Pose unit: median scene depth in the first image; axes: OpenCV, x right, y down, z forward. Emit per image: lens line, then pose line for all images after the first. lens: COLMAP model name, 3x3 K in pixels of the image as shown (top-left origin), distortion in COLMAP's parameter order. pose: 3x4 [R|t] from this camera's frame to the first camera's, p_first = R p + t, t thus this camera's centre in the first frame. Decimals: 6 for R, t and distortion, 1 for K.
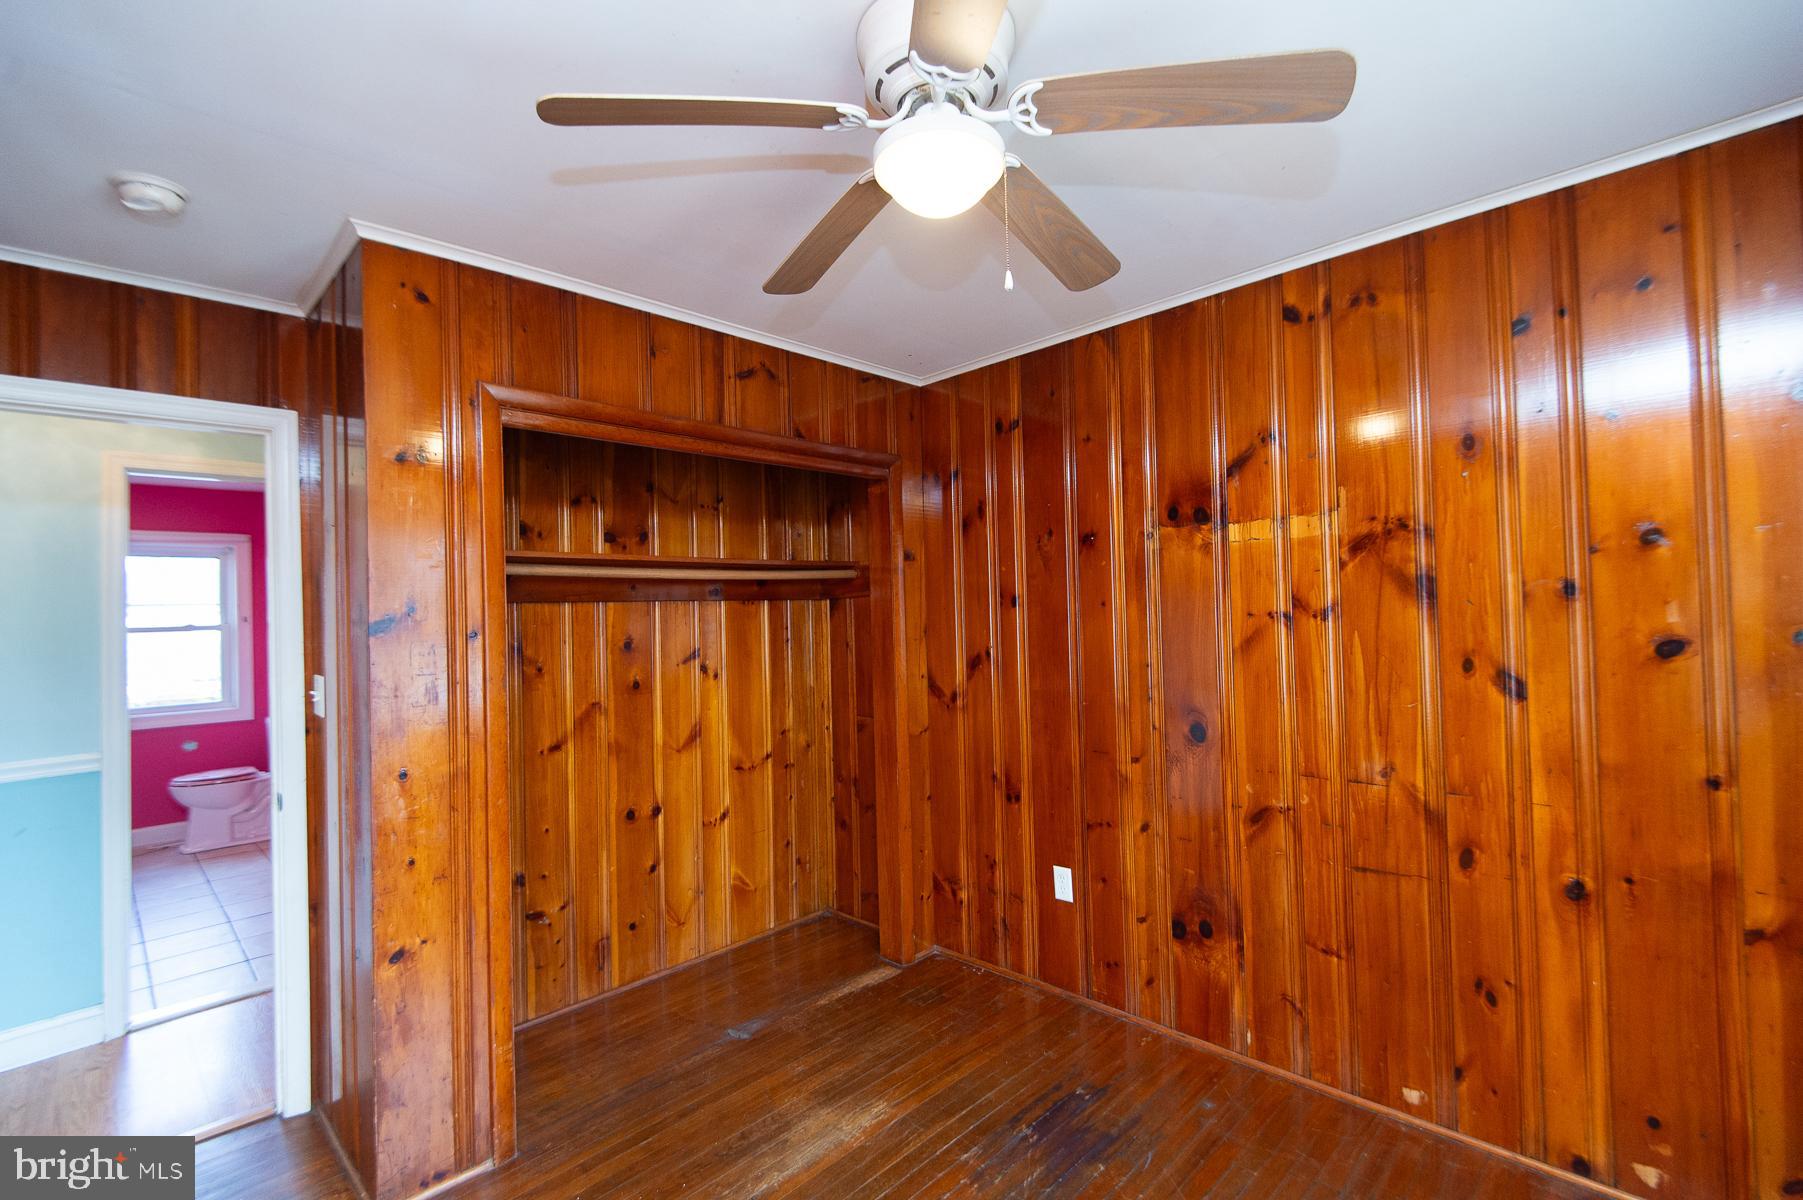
lens RADIAL K [[800.2, 0, 907.0], [0, 800.2, 599.3], [0, 0, 1]] dist [0.035561, -0.019951]
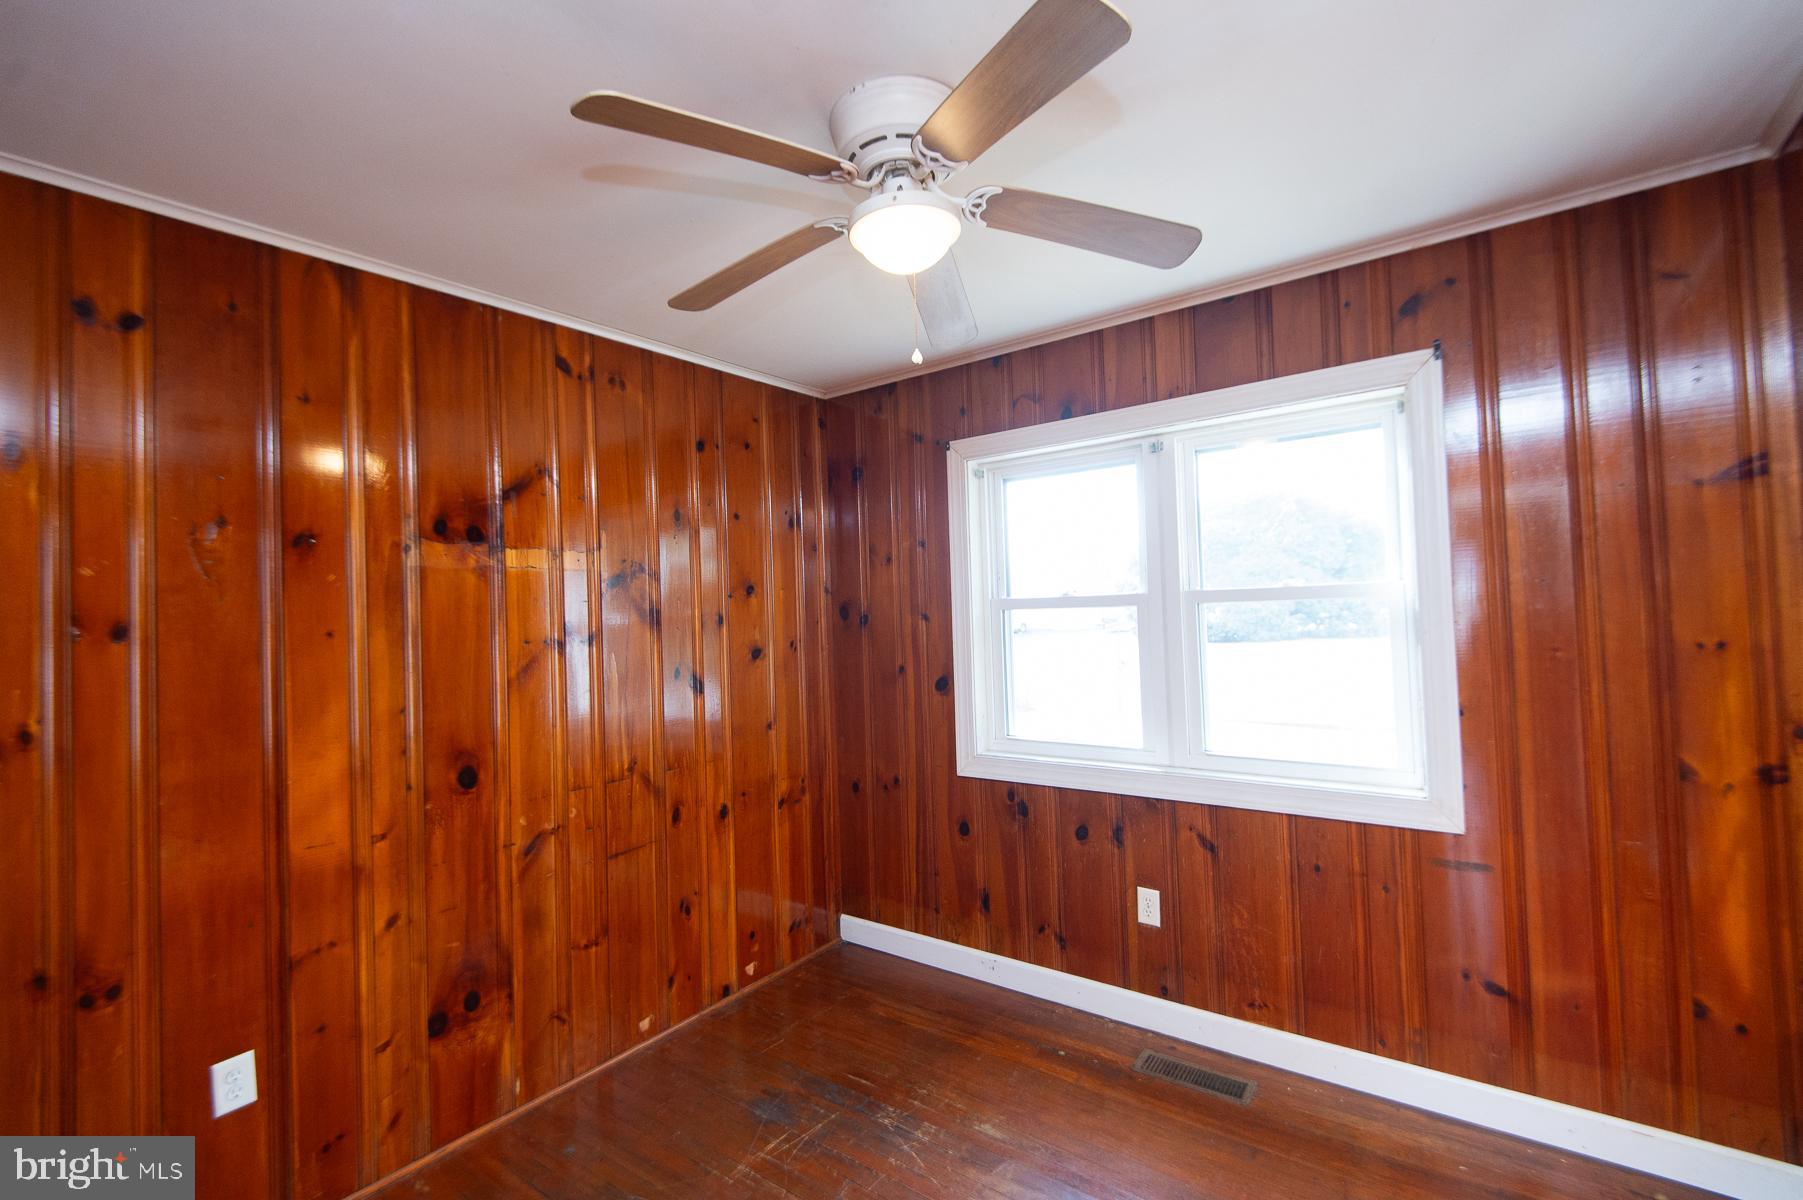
lens RADIAL K [[800.2, 0, 907.0], [0, 800.2, 599.3], [0, 0, 1]] dist [0.035561, -0.019951]
pose [[-0.126201, 0.053890, 0.990540, -0.619678], [0.028948, 0.998298, -0.050624, 0.029739], [-0.991582, 0.022285, -0.127547, 0.661884]]
